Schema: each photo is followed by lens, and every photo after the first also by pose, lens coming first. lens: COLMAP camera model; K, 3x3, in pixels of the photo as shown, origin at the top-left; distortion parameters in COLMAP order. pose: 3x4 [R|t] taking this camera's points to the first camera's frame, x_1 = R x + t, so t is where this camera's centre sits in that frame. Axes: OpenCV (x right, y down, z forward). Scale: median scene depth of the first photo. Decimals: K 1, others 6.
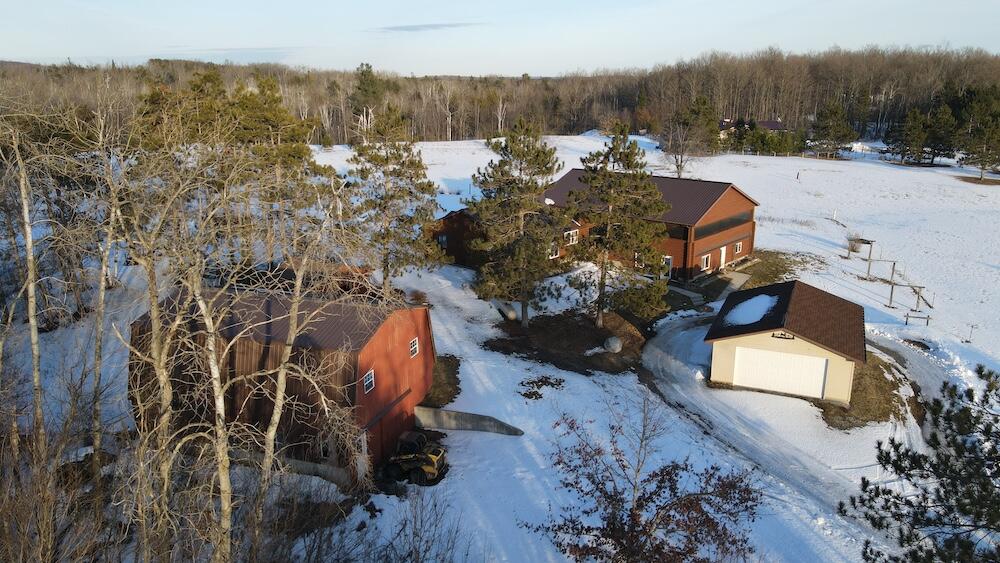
lens RADIAL K [[739.8, 0, 500.0], [0, 739.8, 281.5], [0, 0, 1]] dist [0.011179, 0.006696]
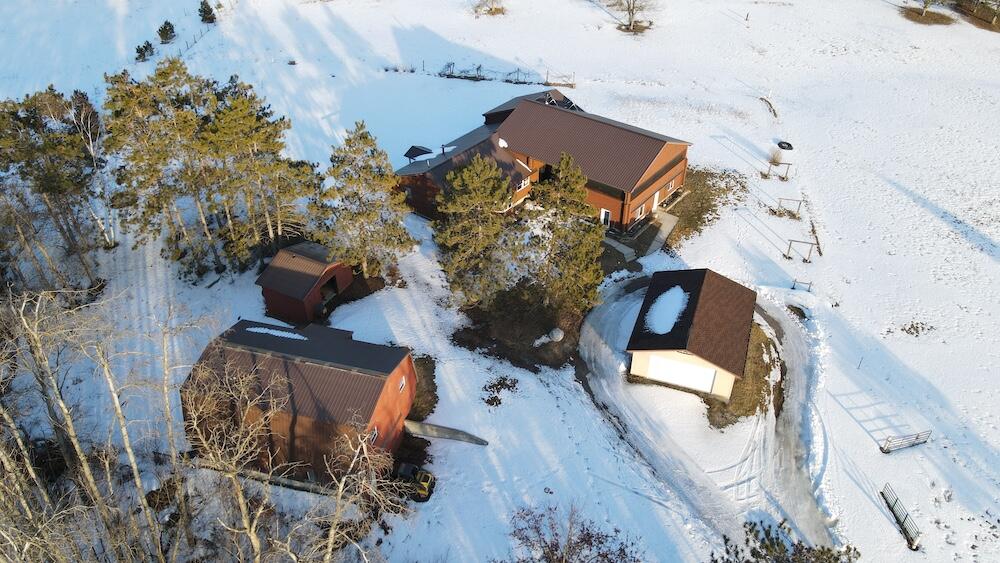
lens RADIAL K [[732.9, 0, 502.6], [0, 732.9, 298.0], [0, 0, 1]] dist [0.004859, 0.003383]
pose [[0.997516, -0.037298, 0.059758, -0.010466], [0.012201, 0.926978, 0.374916, -0.482266], [-0.069378, -0.373256, 0.925131, -0.124792]]
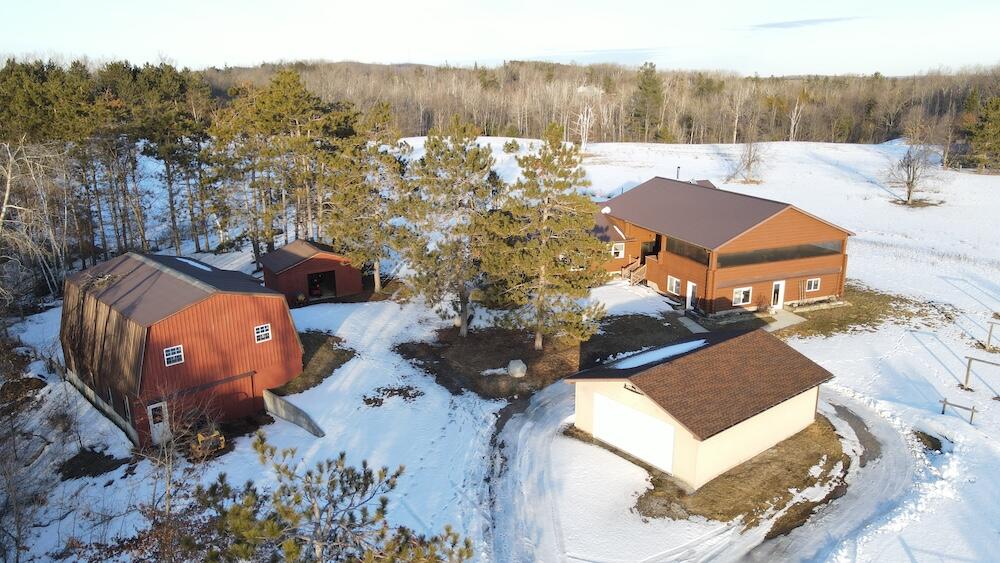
lens RADIAL K [[739.8, 0, 500.0], [0, 739.8, 281.5], [0, 0, 1]] dist [0.011179, 0.006696]
pose [[0.894770, 0.120161, -0.430055, 0.567744], [-0.120232, 0.992375, 0.027124, -0.047088], [0.430035, 0.027437, 0.902395, 0.186495]]
